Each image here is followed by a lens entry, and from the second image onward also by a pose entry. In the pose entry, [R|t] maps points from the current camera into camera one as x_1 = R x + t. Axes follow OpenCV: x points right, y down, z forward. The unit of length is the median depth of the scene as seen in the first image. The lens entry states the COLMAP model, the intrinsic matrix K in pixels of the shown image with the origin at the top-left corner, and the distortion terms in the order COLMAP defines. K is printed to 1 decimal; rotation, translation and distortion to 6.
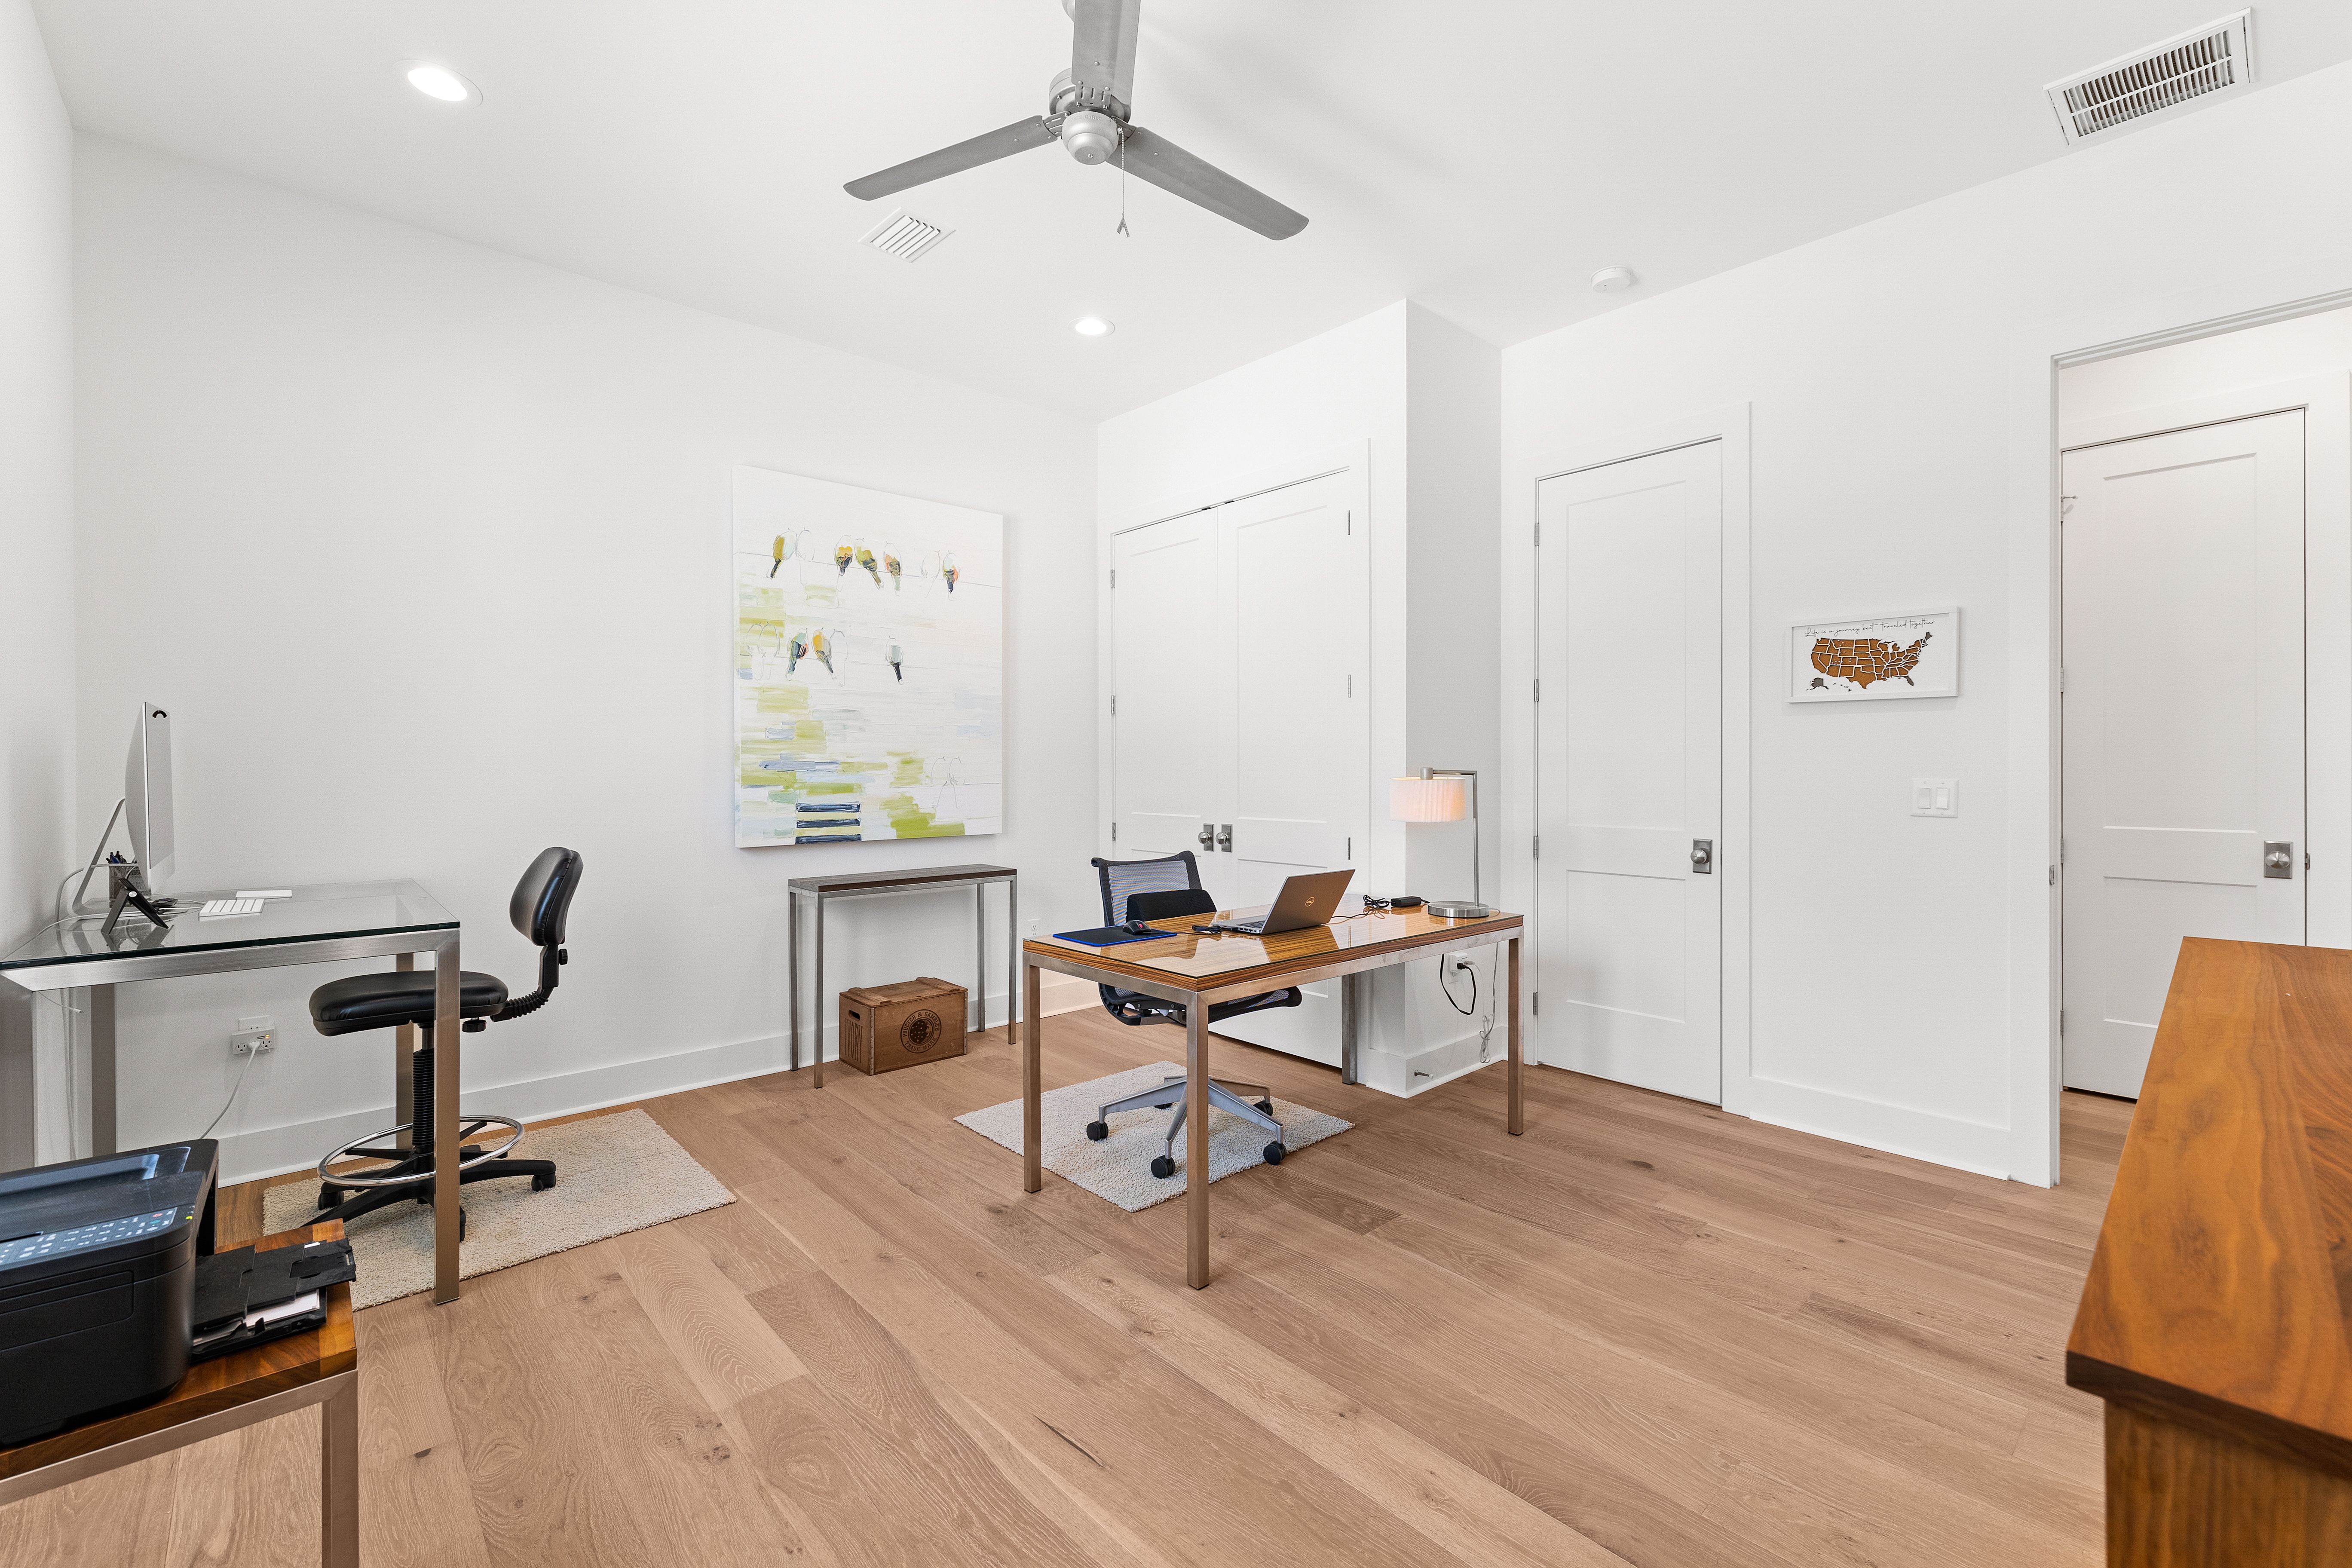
lens RADIAL K [[993.1, 0, 1172.9], [0, 993.1, 766.5], [0, 0, 1]] dist [-0.002121, -0.000303]
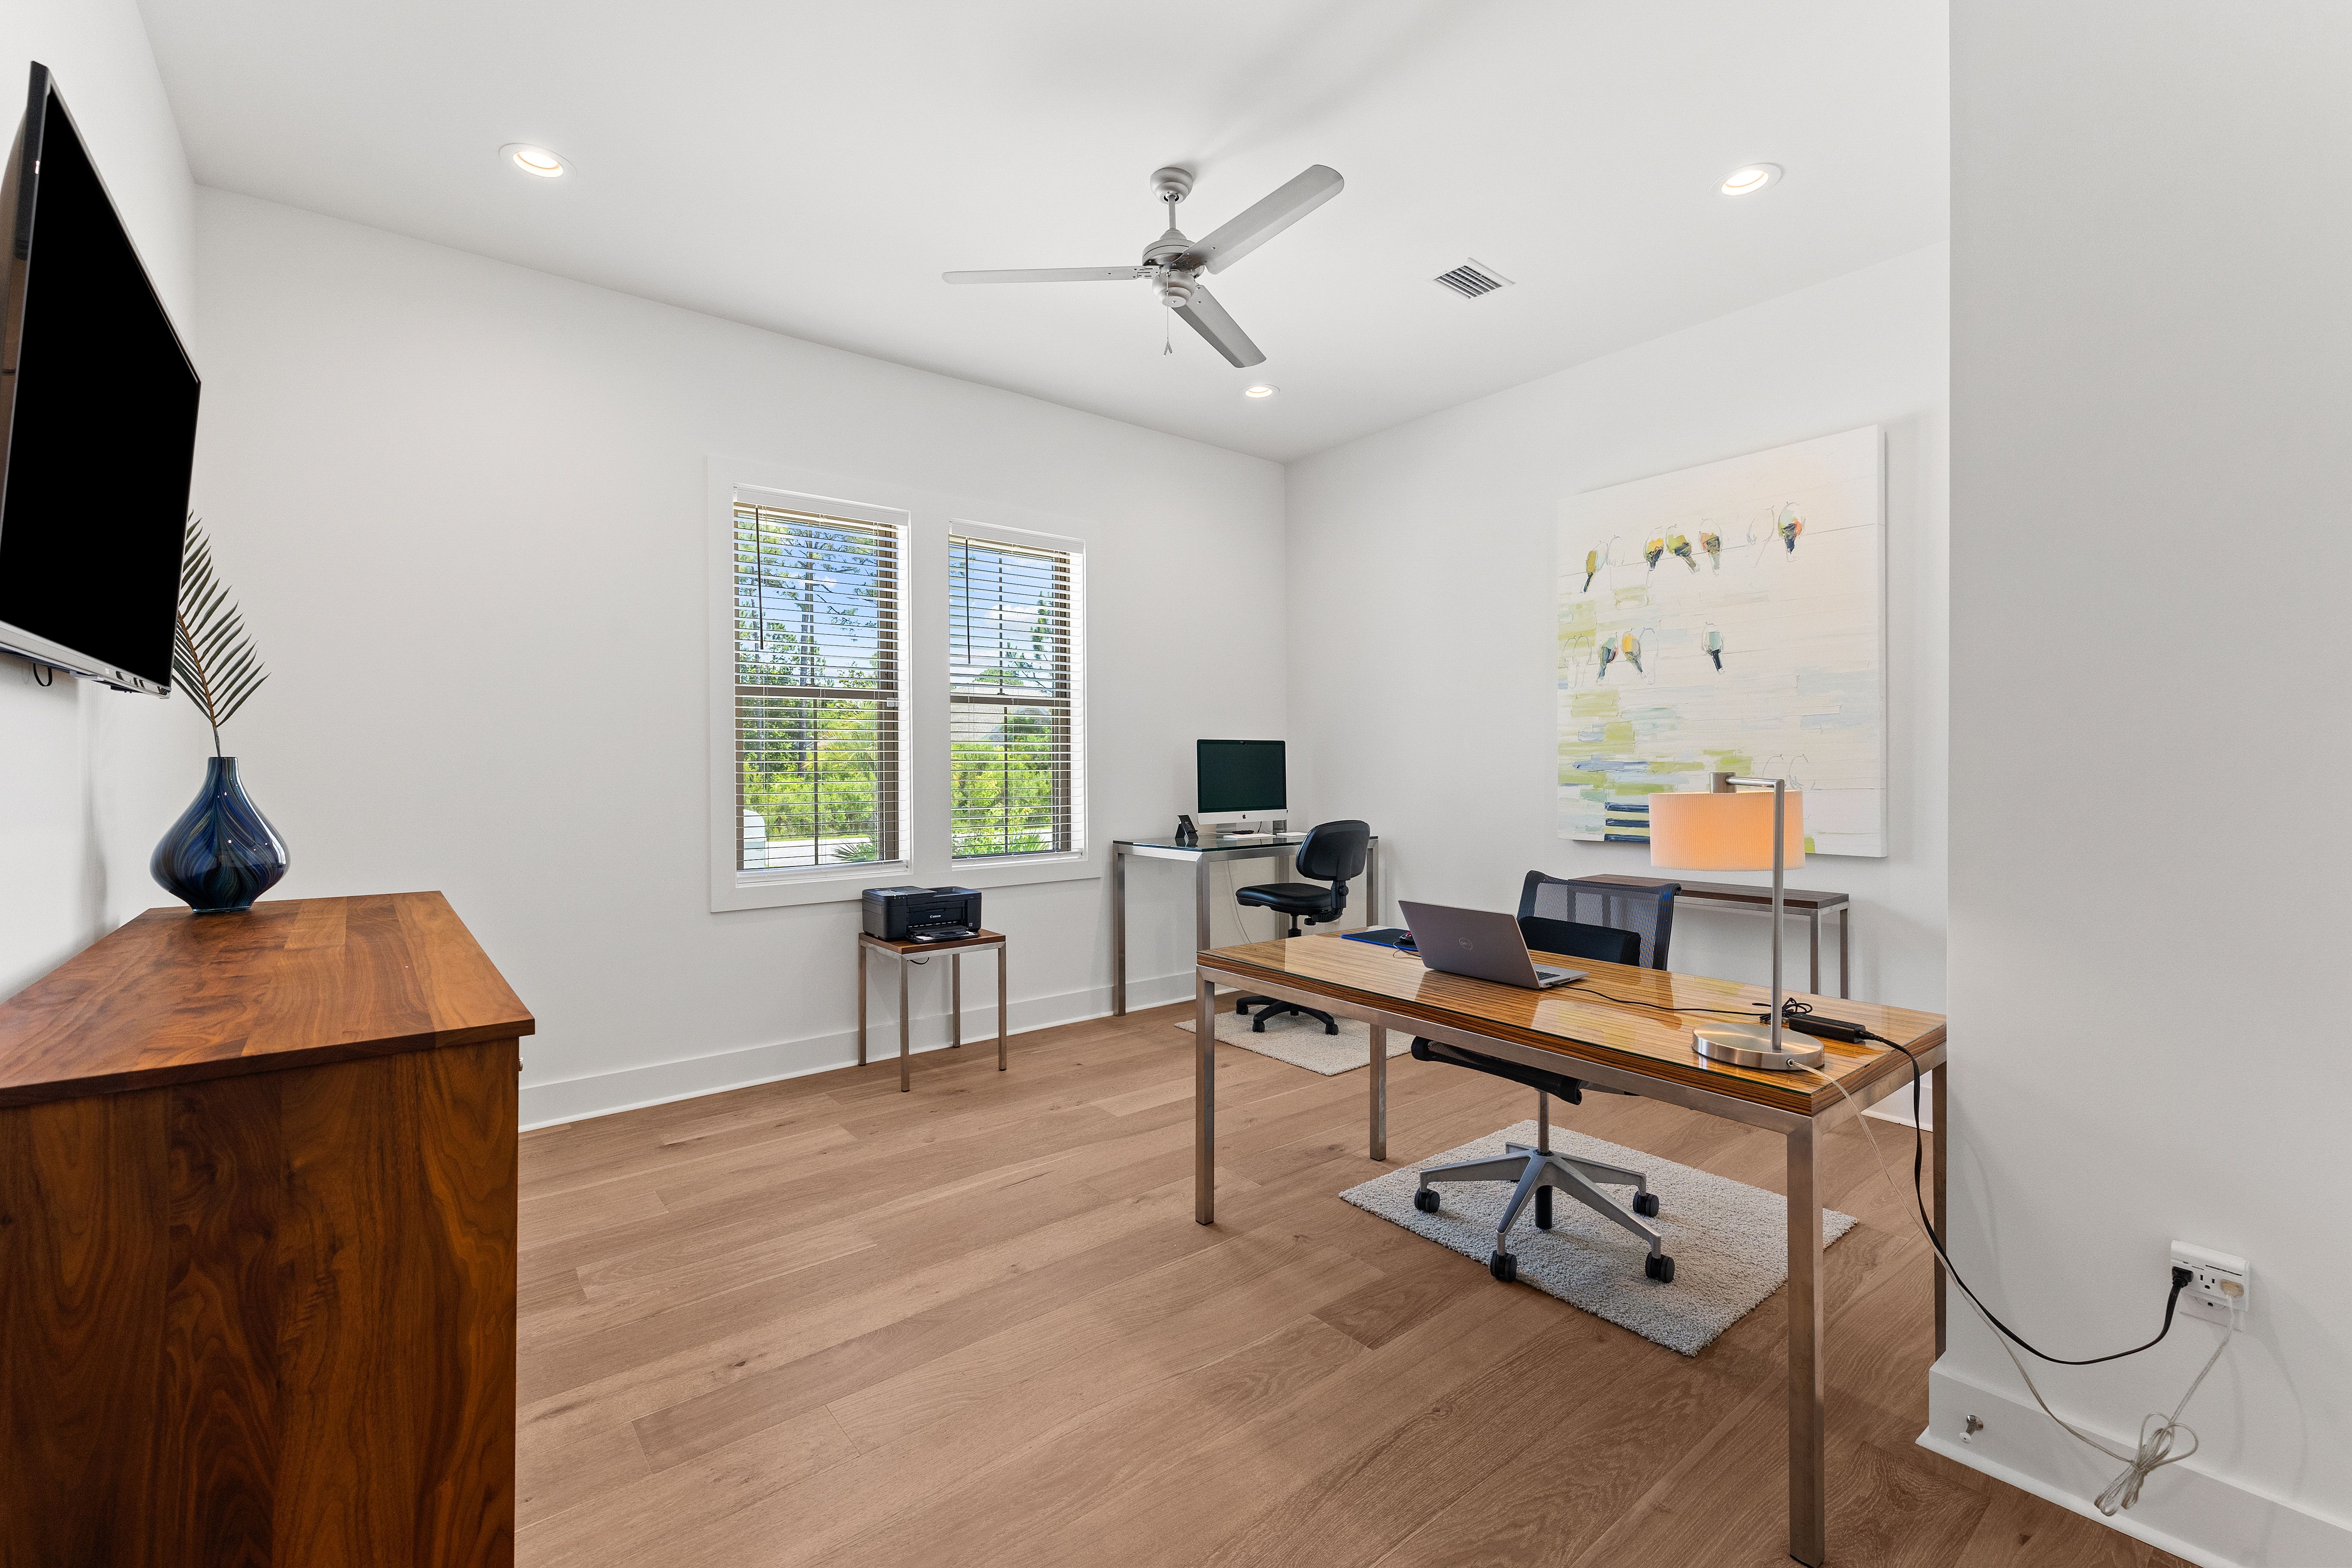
lens RADIAL K [[993.1, 0, 1172.9], [0, 993.1, 766.5], [0, 0, 1]] dist [-0.002121, -0.000303]
pose [[-0.065123, 0.001932, -0.997875, 0.697210], [0.004281, 0.999989, 0.001657, -0.004029], [0.997868, -0.004164, -0.065131, 0.617208]]
